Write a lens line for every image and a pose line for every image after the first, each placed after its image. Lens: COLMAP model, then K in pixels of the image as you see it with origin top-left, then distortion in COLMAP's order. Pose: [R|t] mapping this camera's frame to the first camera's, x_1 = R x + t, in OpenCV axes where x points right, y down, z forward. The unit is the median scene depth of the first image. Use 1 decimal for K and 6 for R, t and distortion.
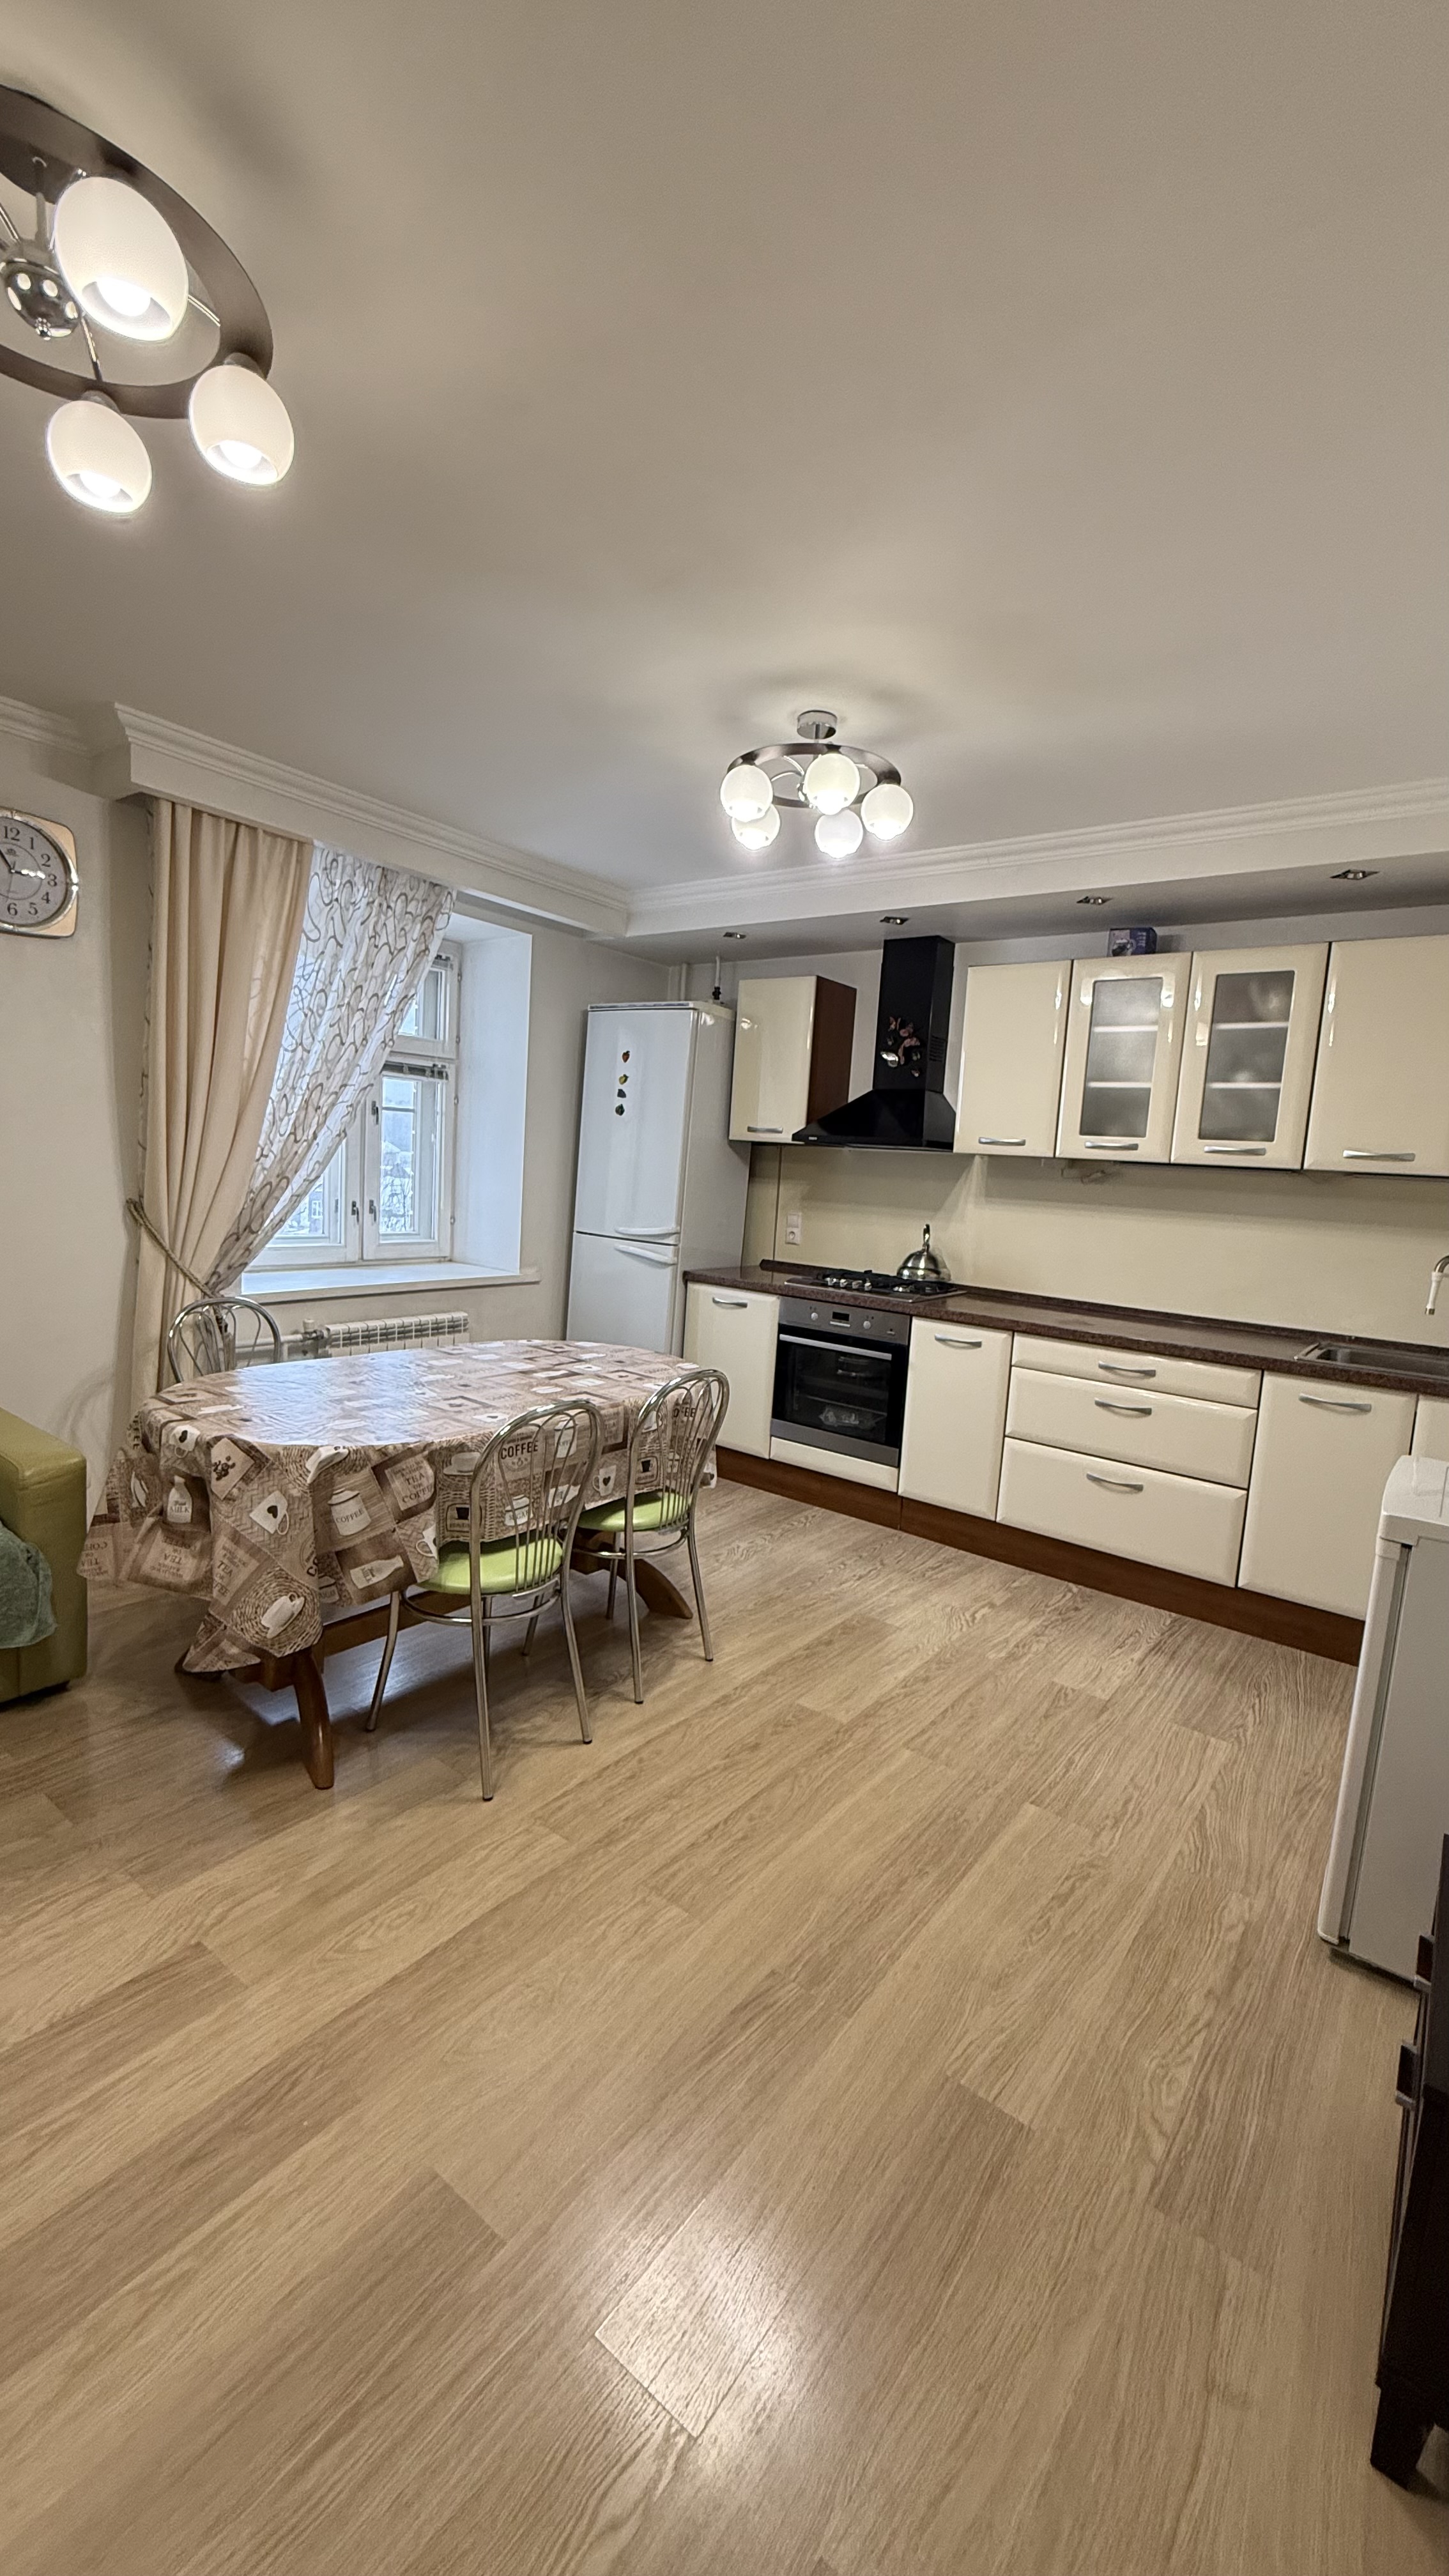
lens RADIAL K [[1030.8, 0, 725.9], [0, 1030.8, 1286.2], [0, 0, 1]] dist [-0.000250, 0.000277]
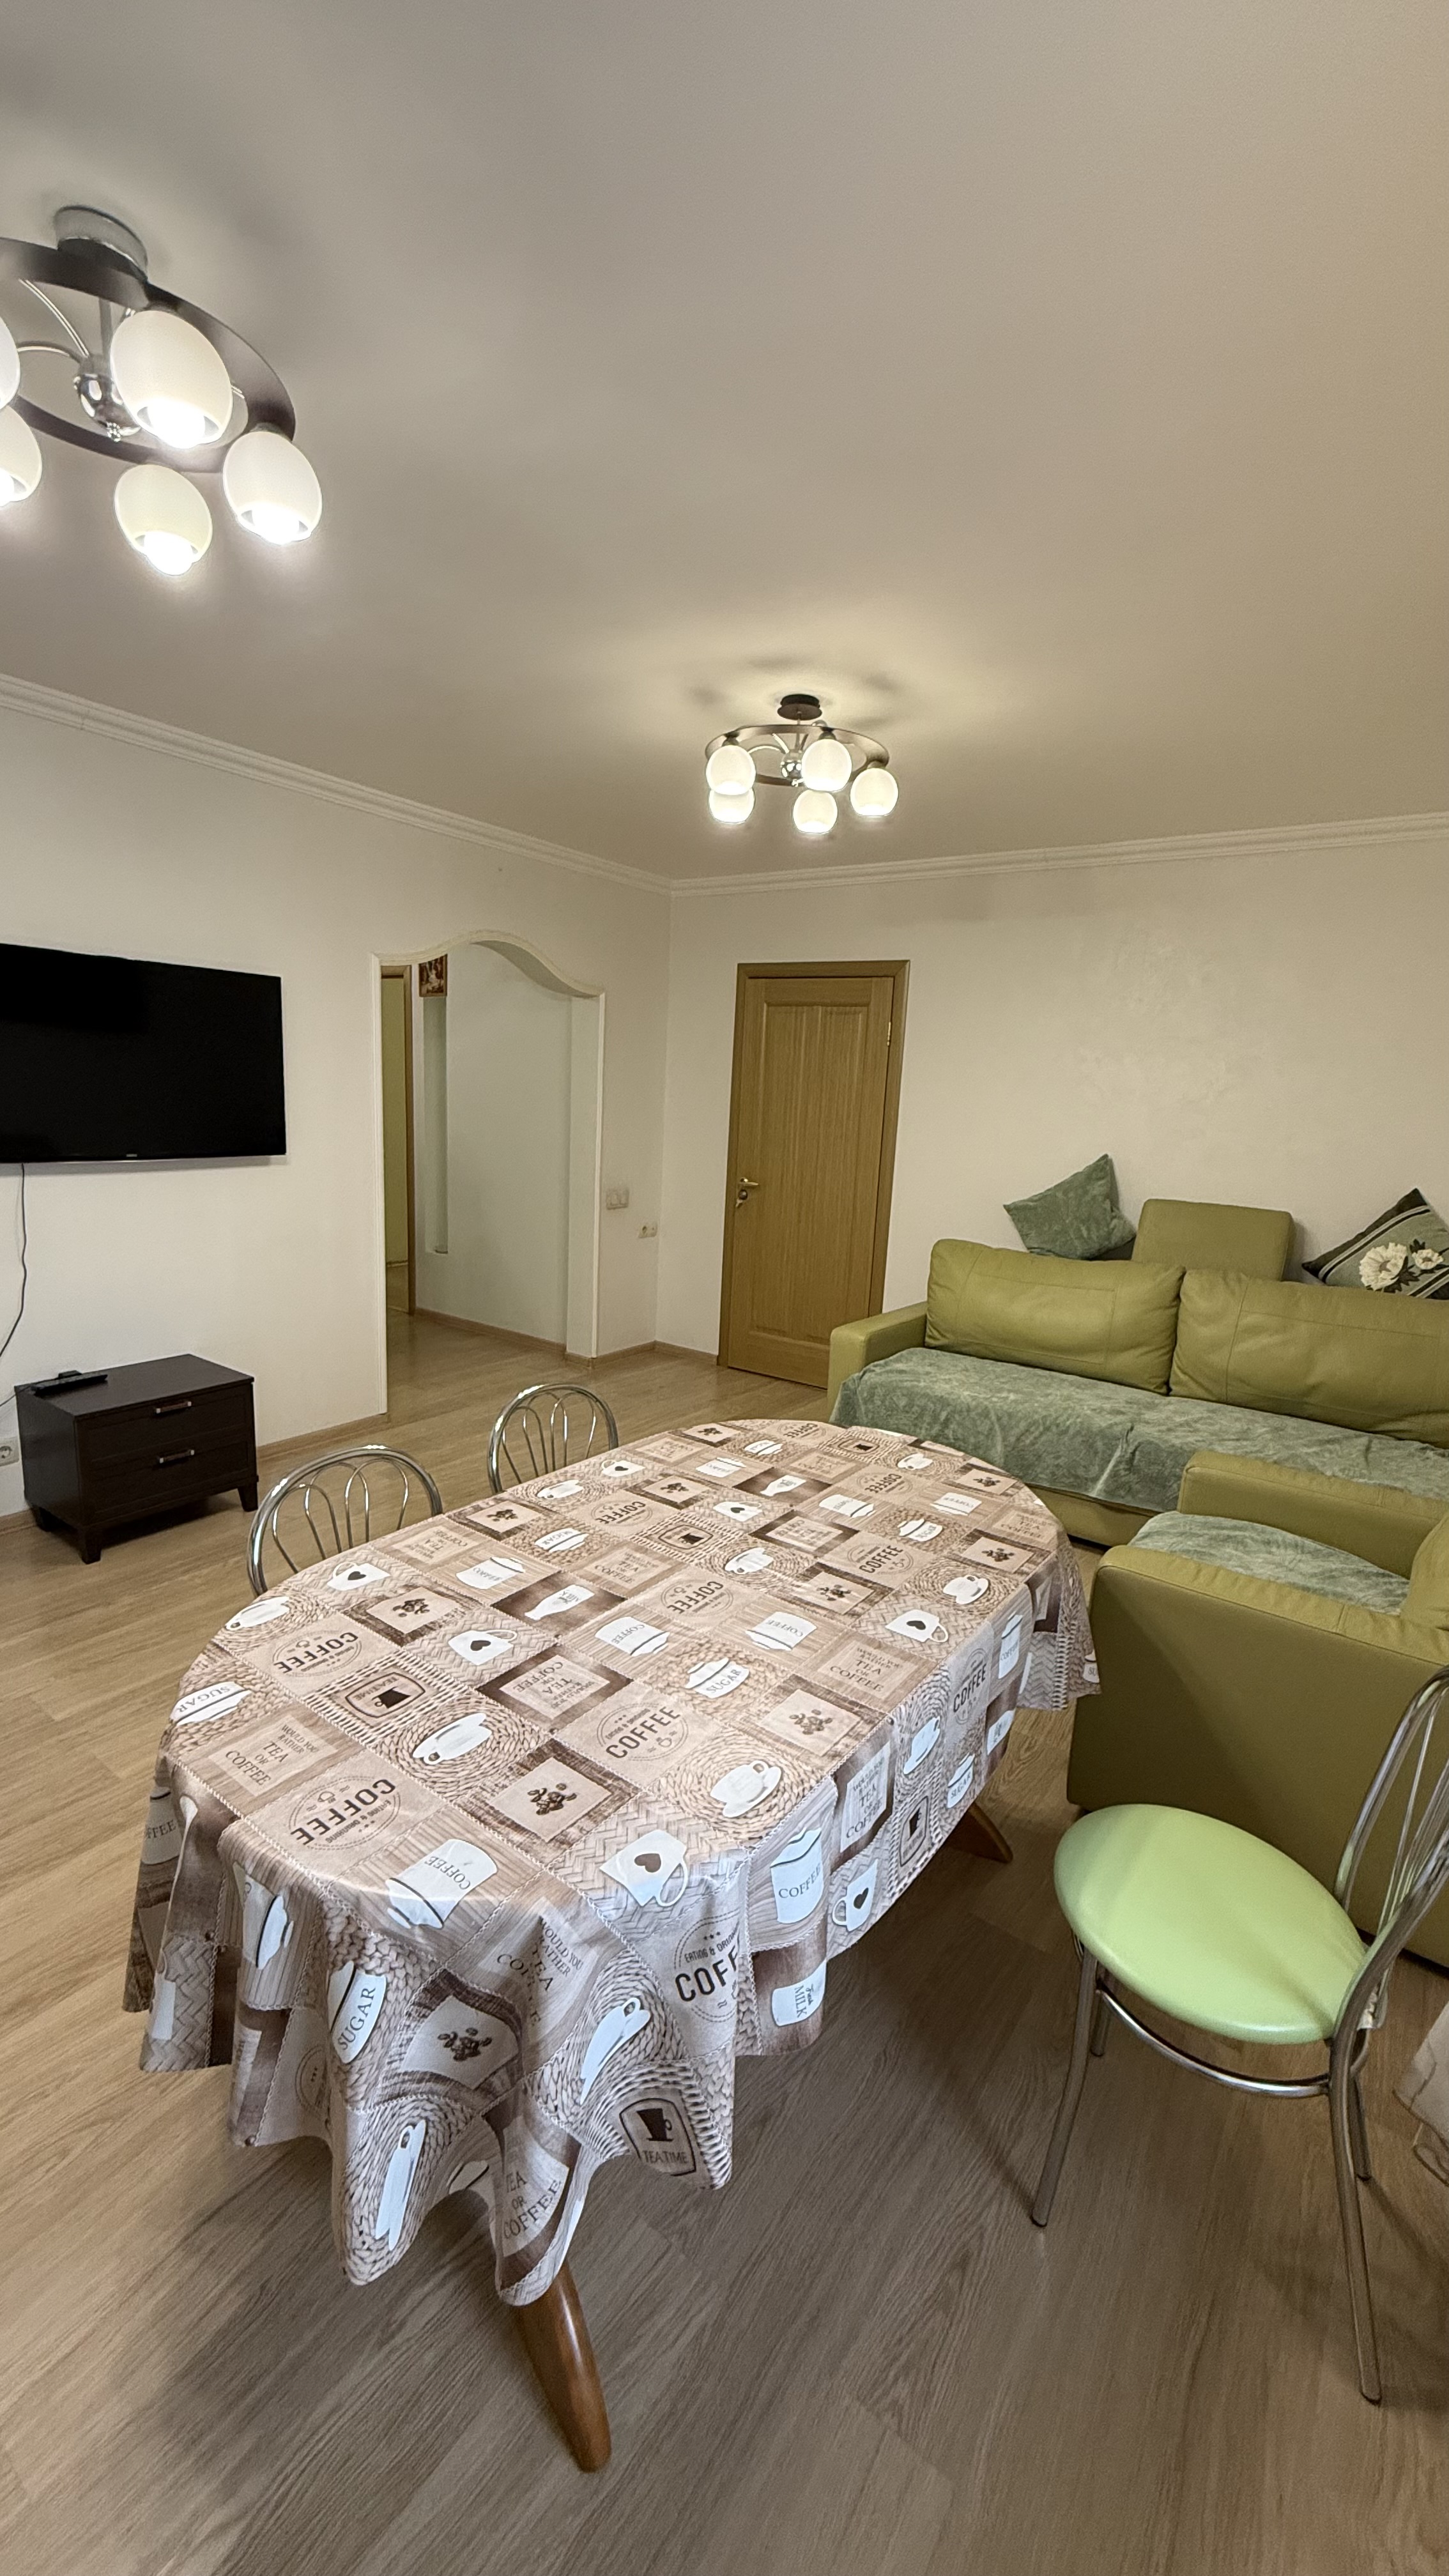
lens RADIAL K [[1030.8, 0, 723.7], [0, 1030.8, 1291.3], [0, 0, 1]] dist [-0.000250, 0.000277]
pose [[-0.993675, -0.105255, -0.039130, -0.220607], [-0.112227, 0.942860, 0.313720, -0.234225], [0.003873, 0.316127, -0.948709, 1.470296]]
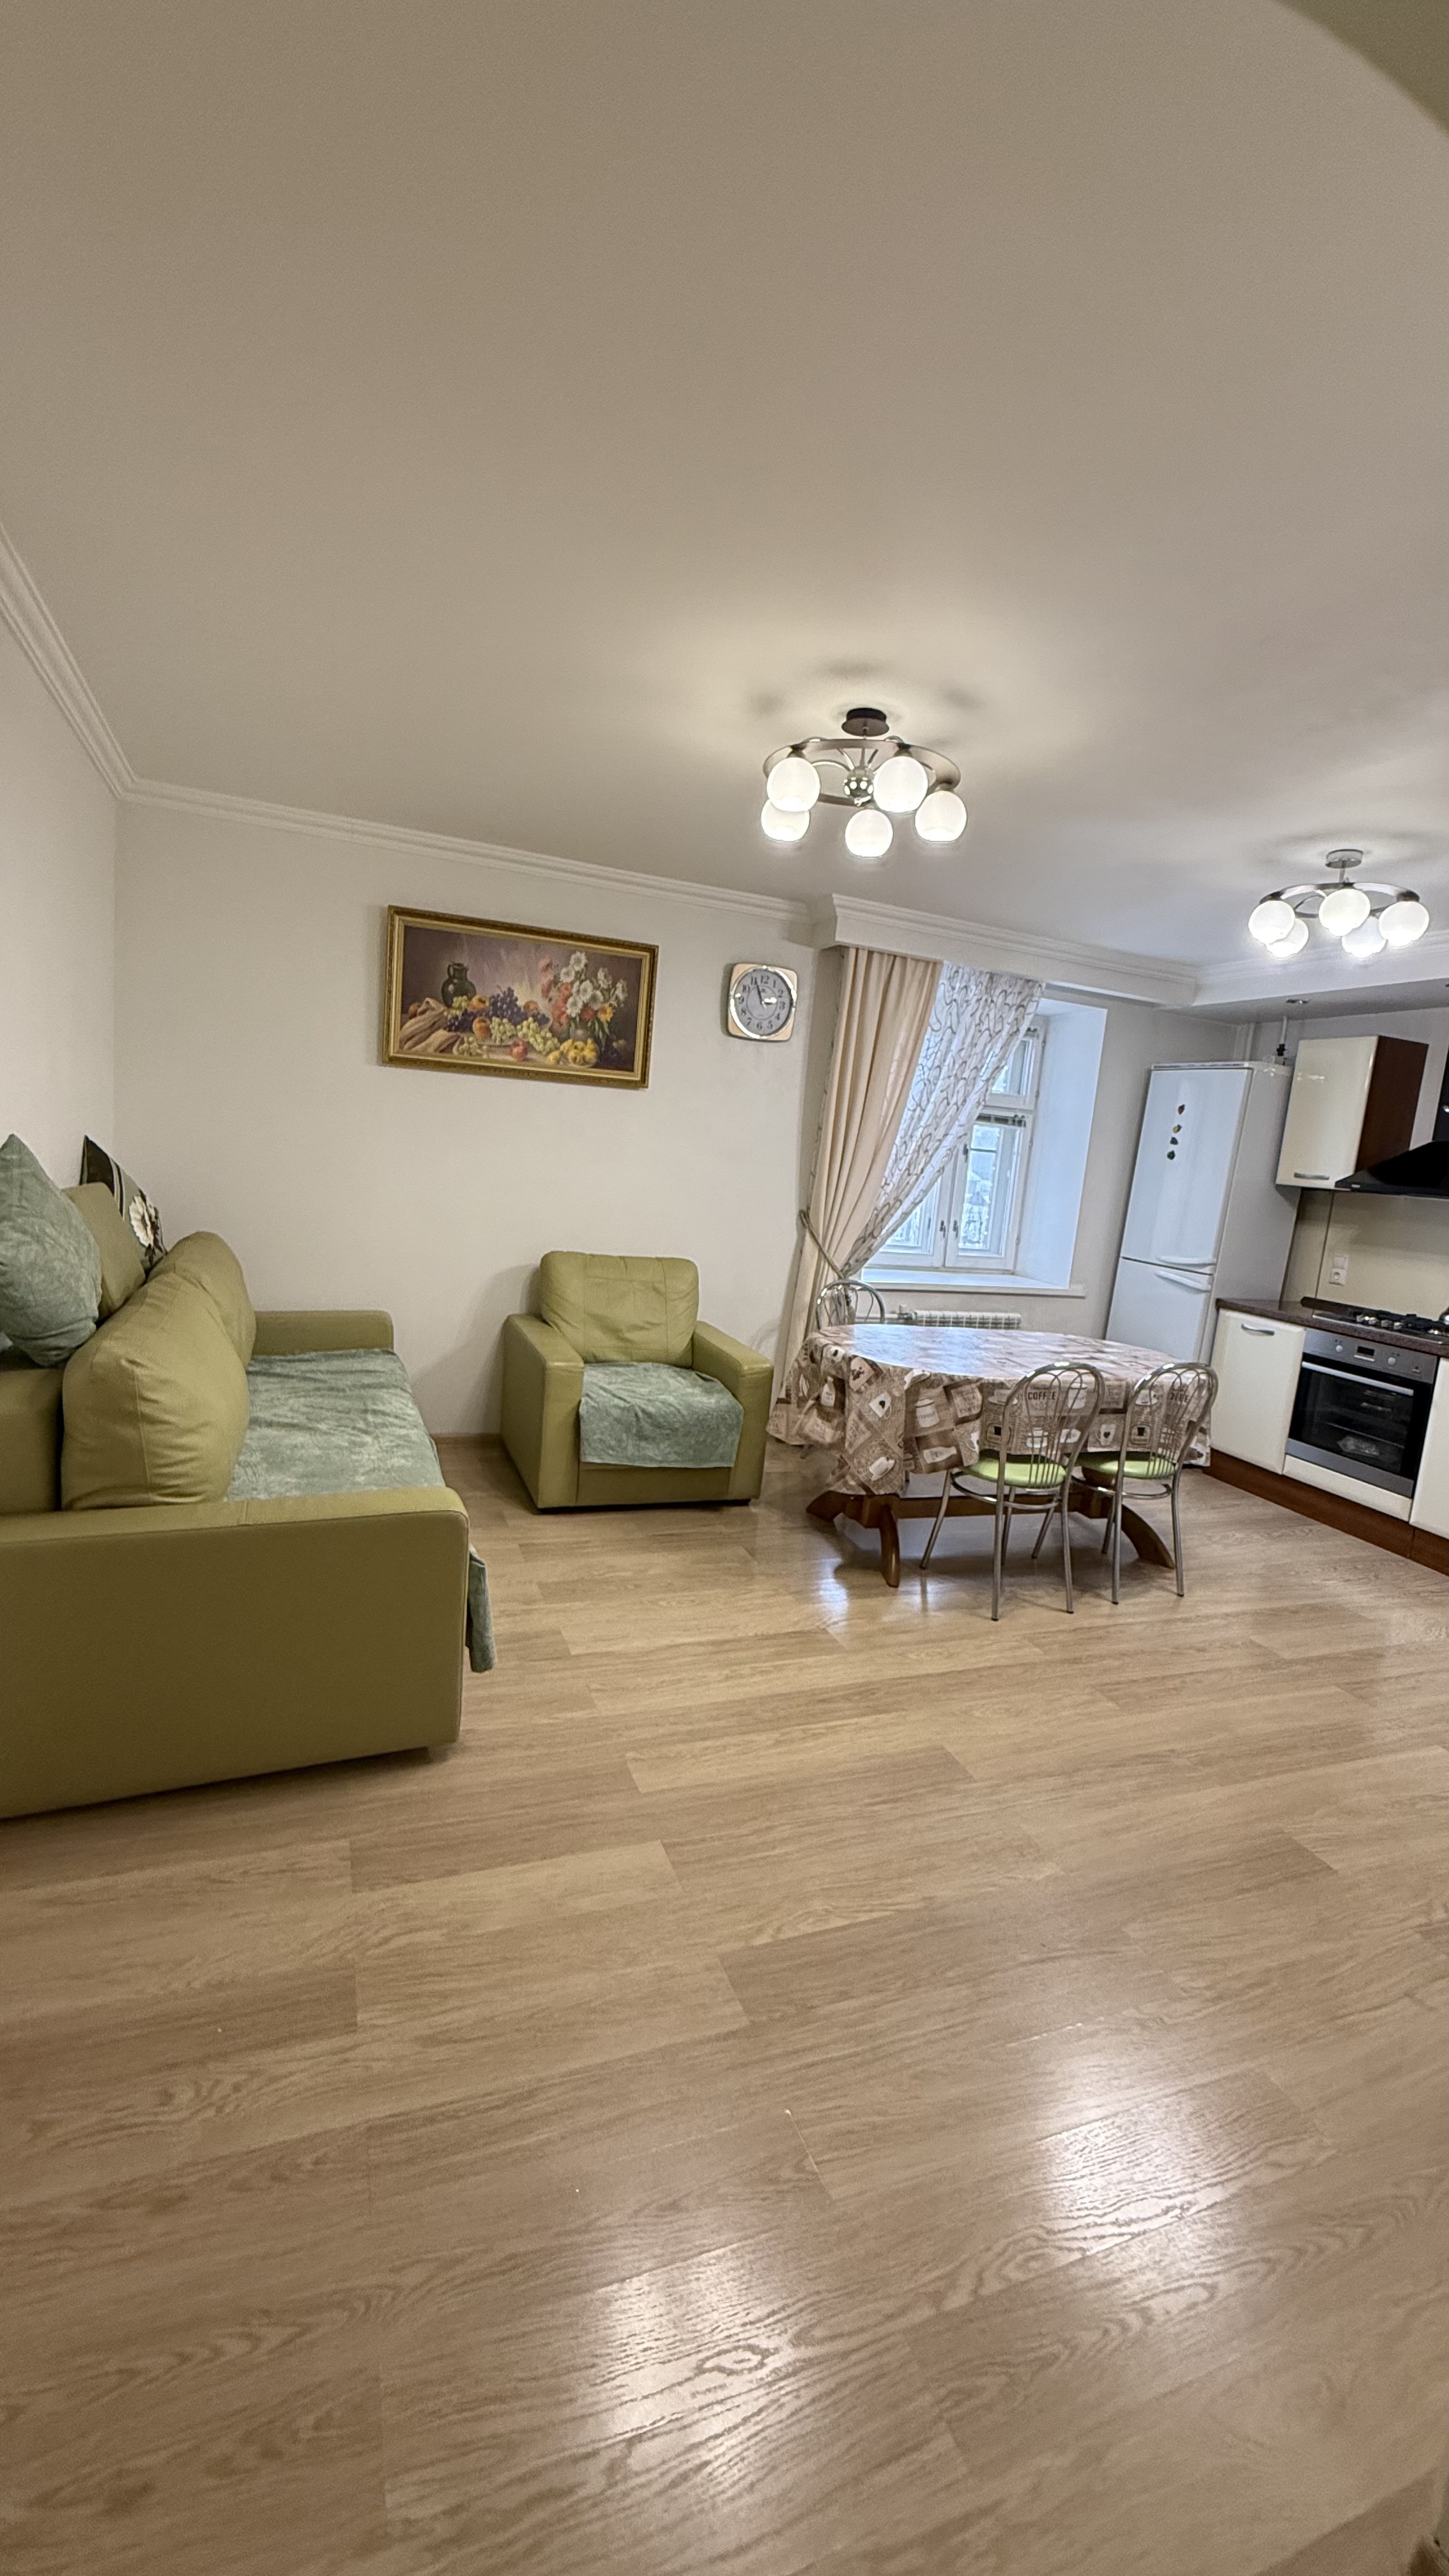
lens RADIAL K [[1030.8, 0, 726.0], [0, 1030.8, 1290.9], [0, 0, 1]] dist [-0.000250, 0.000277]
pose [[0.854413, 0.089876, -0.511763, 0.120740], [-0.101858, 0.994788, 0.004648, 0.042246], [0.509514, 0.048156, 0.859114, -0.386337]]
